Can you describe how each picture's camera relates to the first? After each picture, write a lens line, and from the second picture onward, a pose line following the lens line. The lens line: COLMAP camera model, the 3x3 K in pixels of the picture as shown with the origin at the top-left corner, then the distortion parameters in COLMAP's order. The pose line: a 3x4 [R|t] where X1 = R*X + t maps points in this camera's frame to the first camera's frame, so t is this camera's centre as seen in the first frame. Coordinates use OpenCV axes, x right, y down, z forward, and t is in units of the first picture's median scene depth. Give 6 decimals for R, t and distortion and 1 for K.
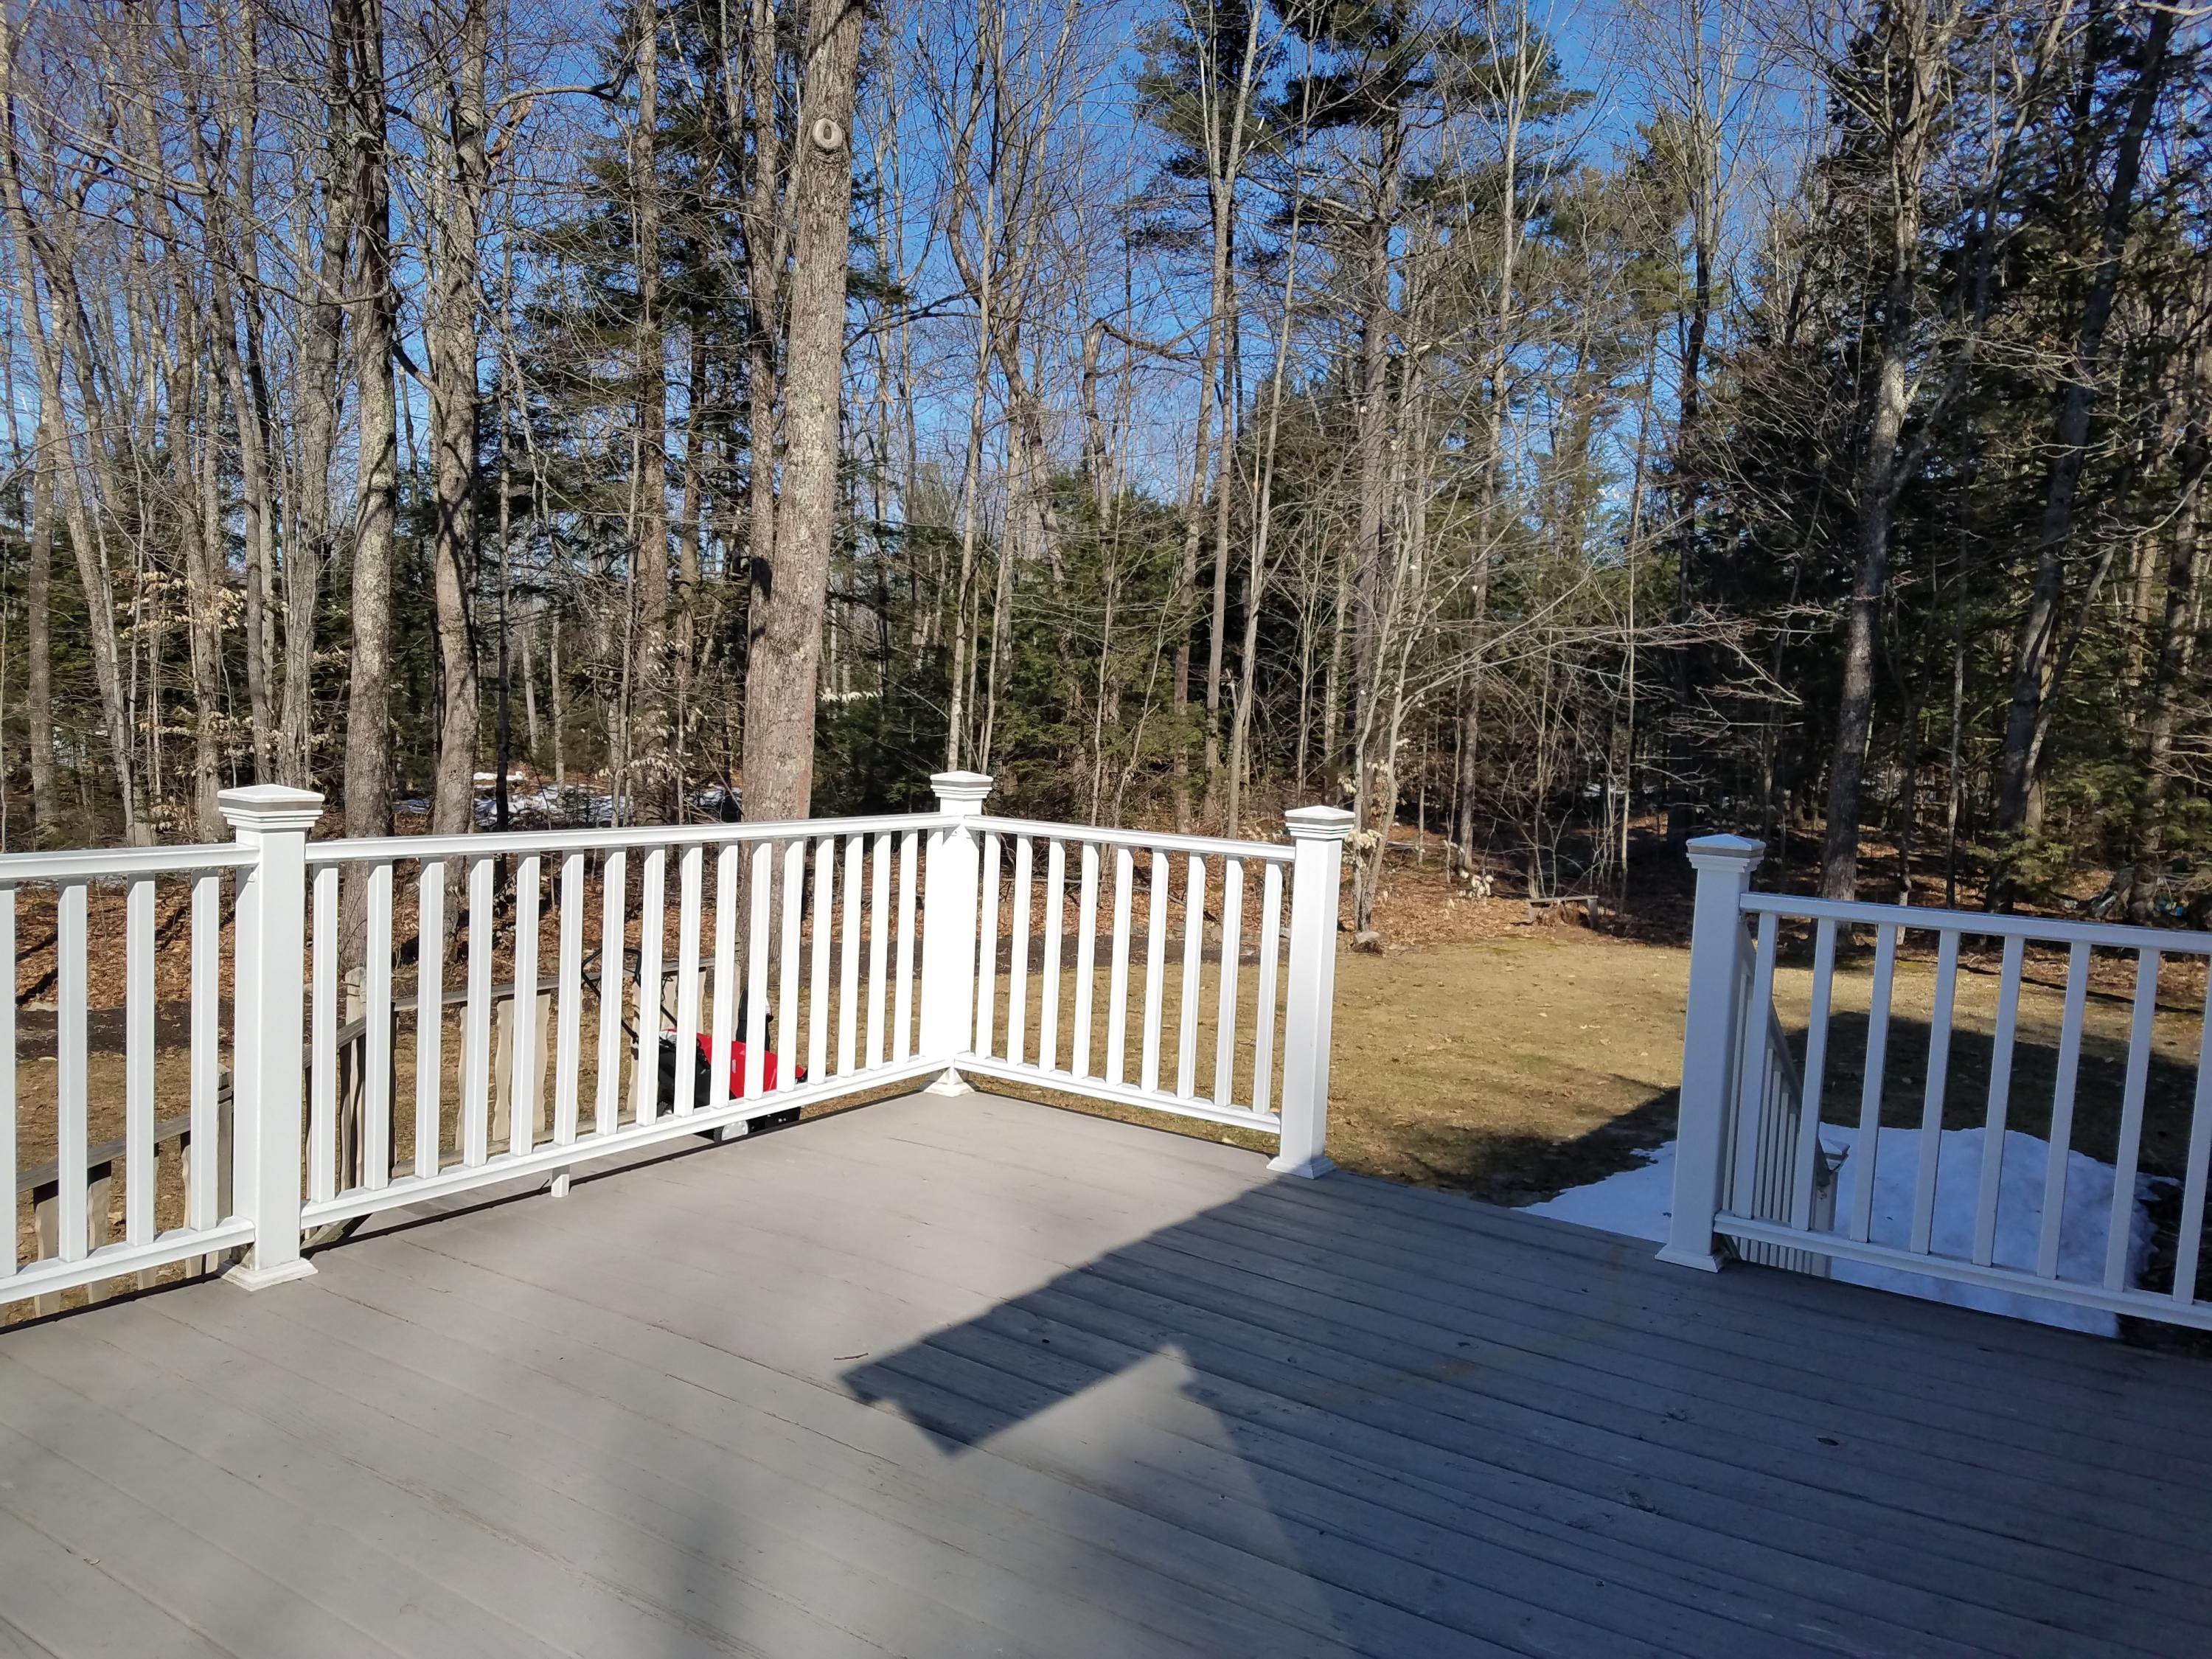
lens RADIAL K [[1754.9, 0, 1106.0], [0, 1754.9, 829.5], [0, 0, 1]] dist [0.004002, 0.000025]
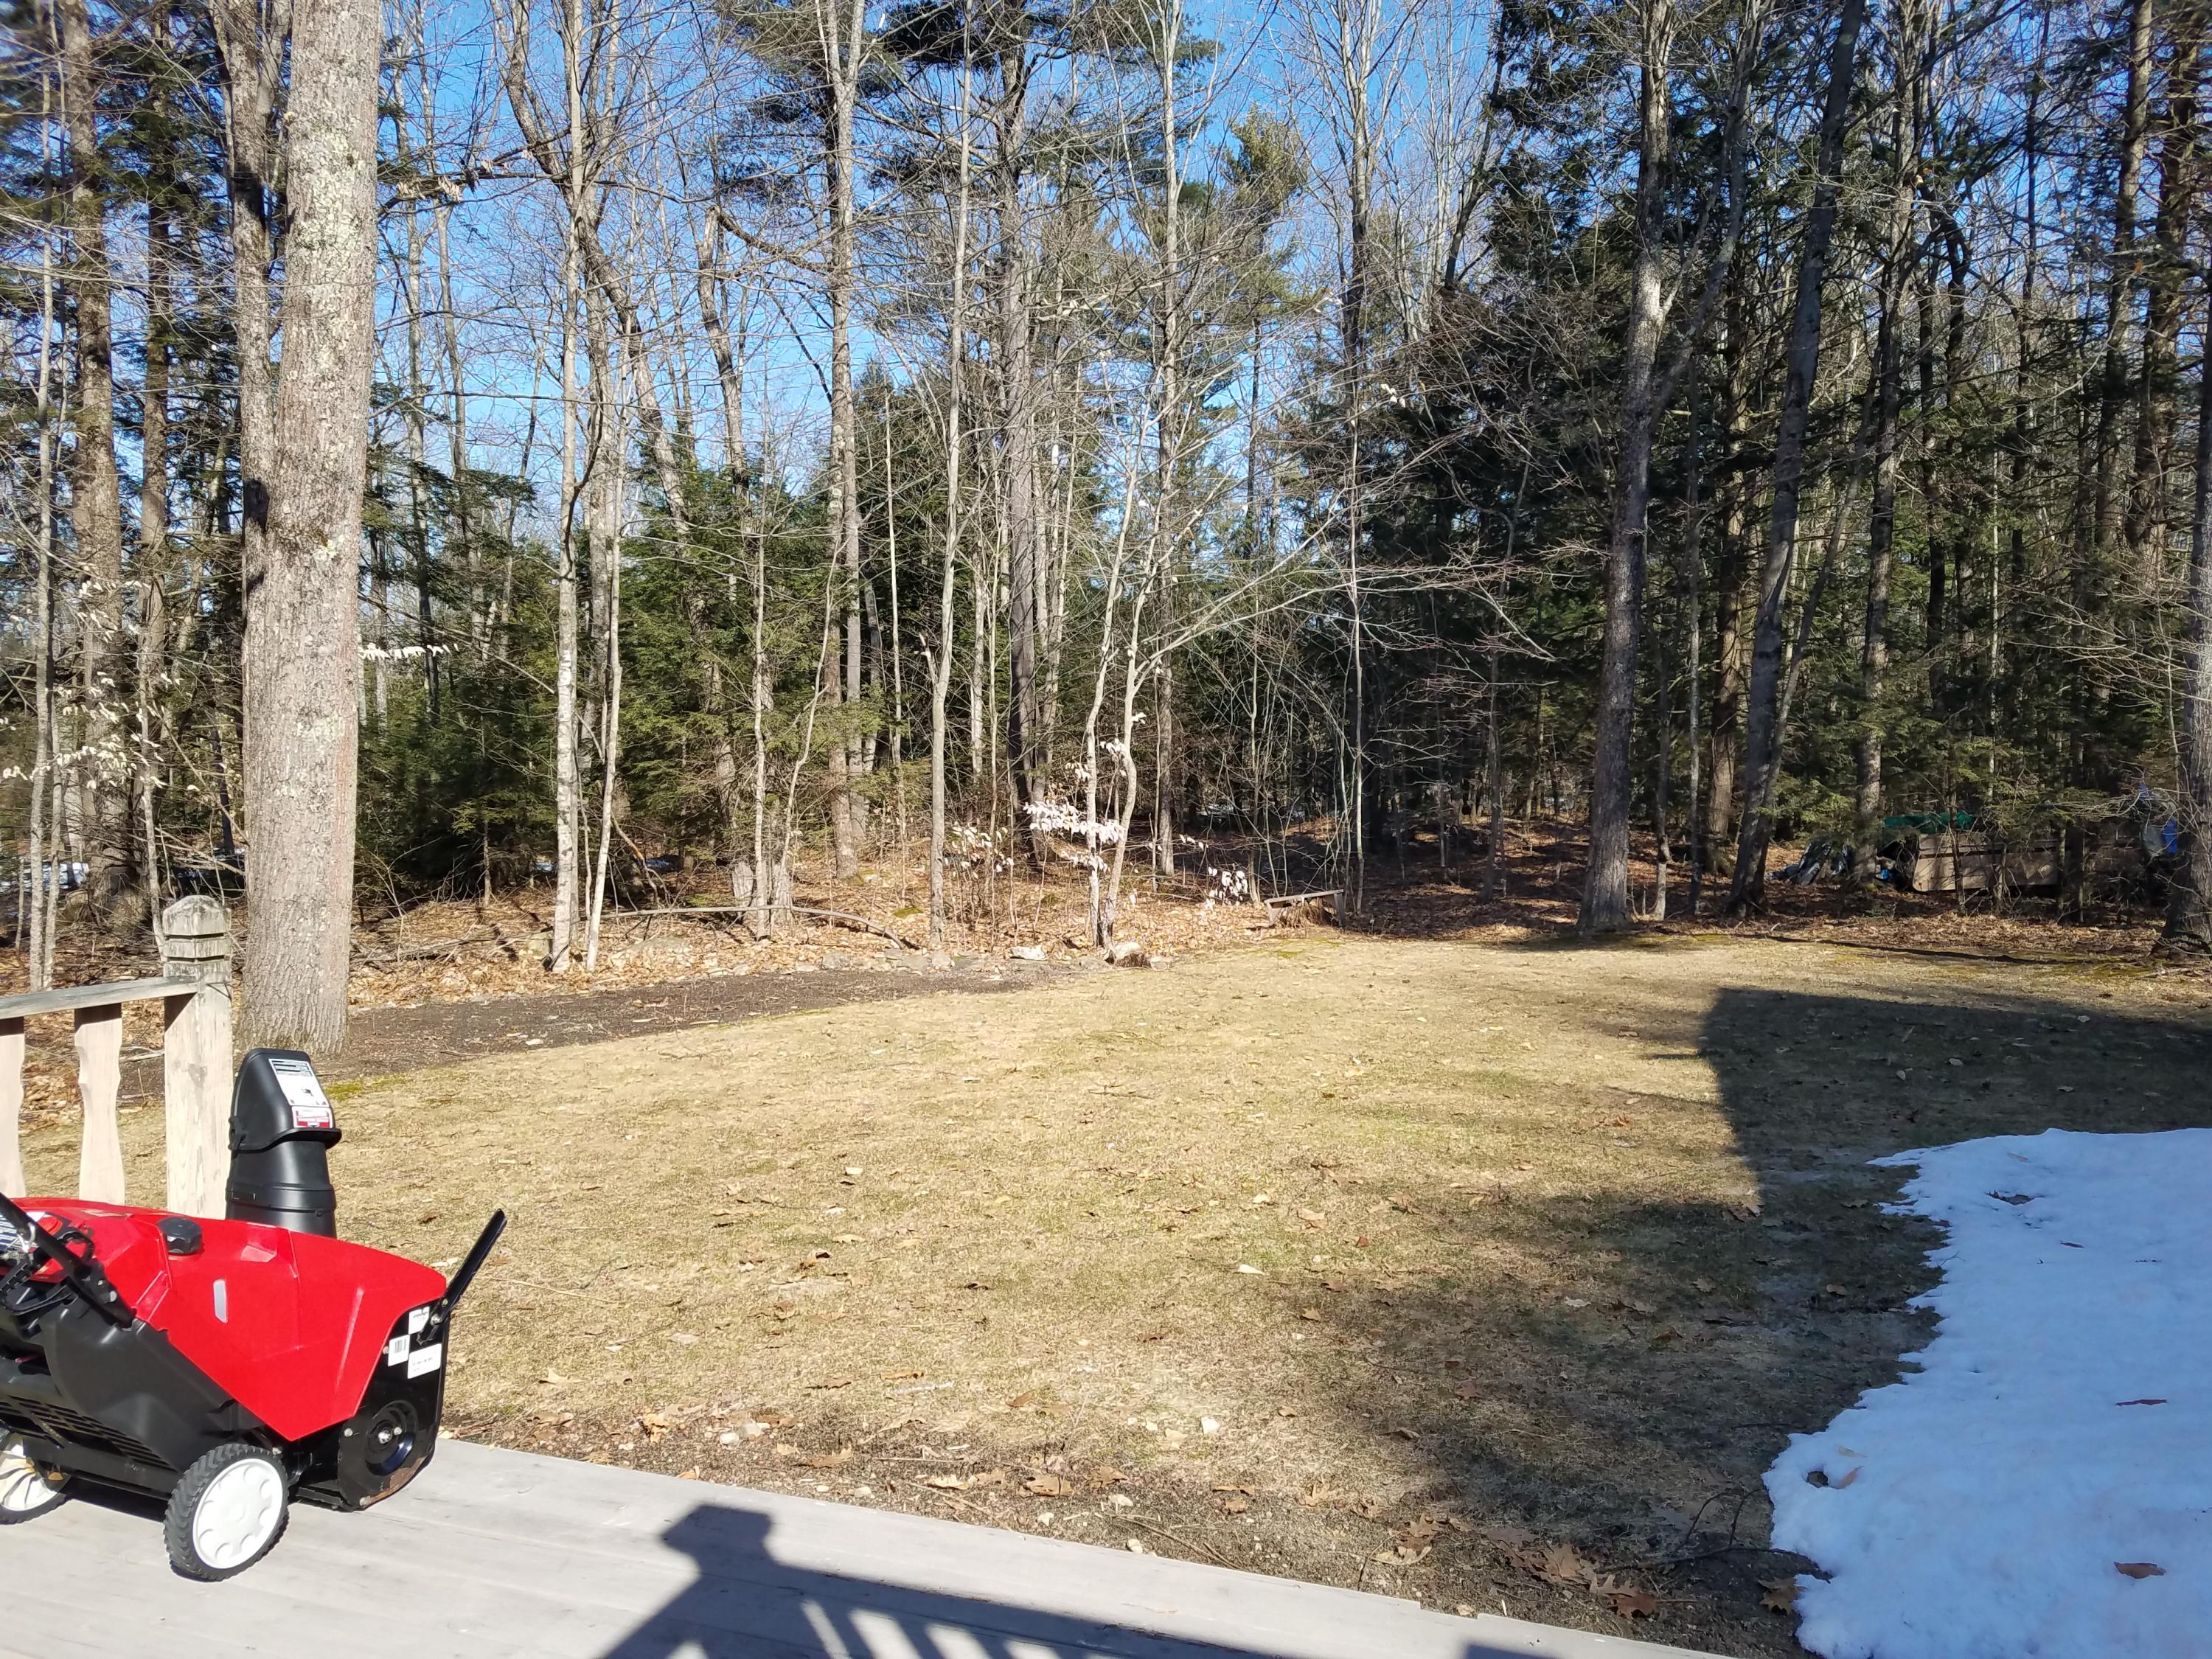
lens RADIAL K [[1690.4, 0, 1171.2], [0, 1690.4, 821.7], [0, 0, 1]] dist [0.182830, -0.314097]
pose [[0.957948, -0.052008, 0.282188, -0.041900], [0.062132, 0.997702, -0.027042, 0.021353], [-0.280133, 0.043437, 0.958978, 0.206059]]
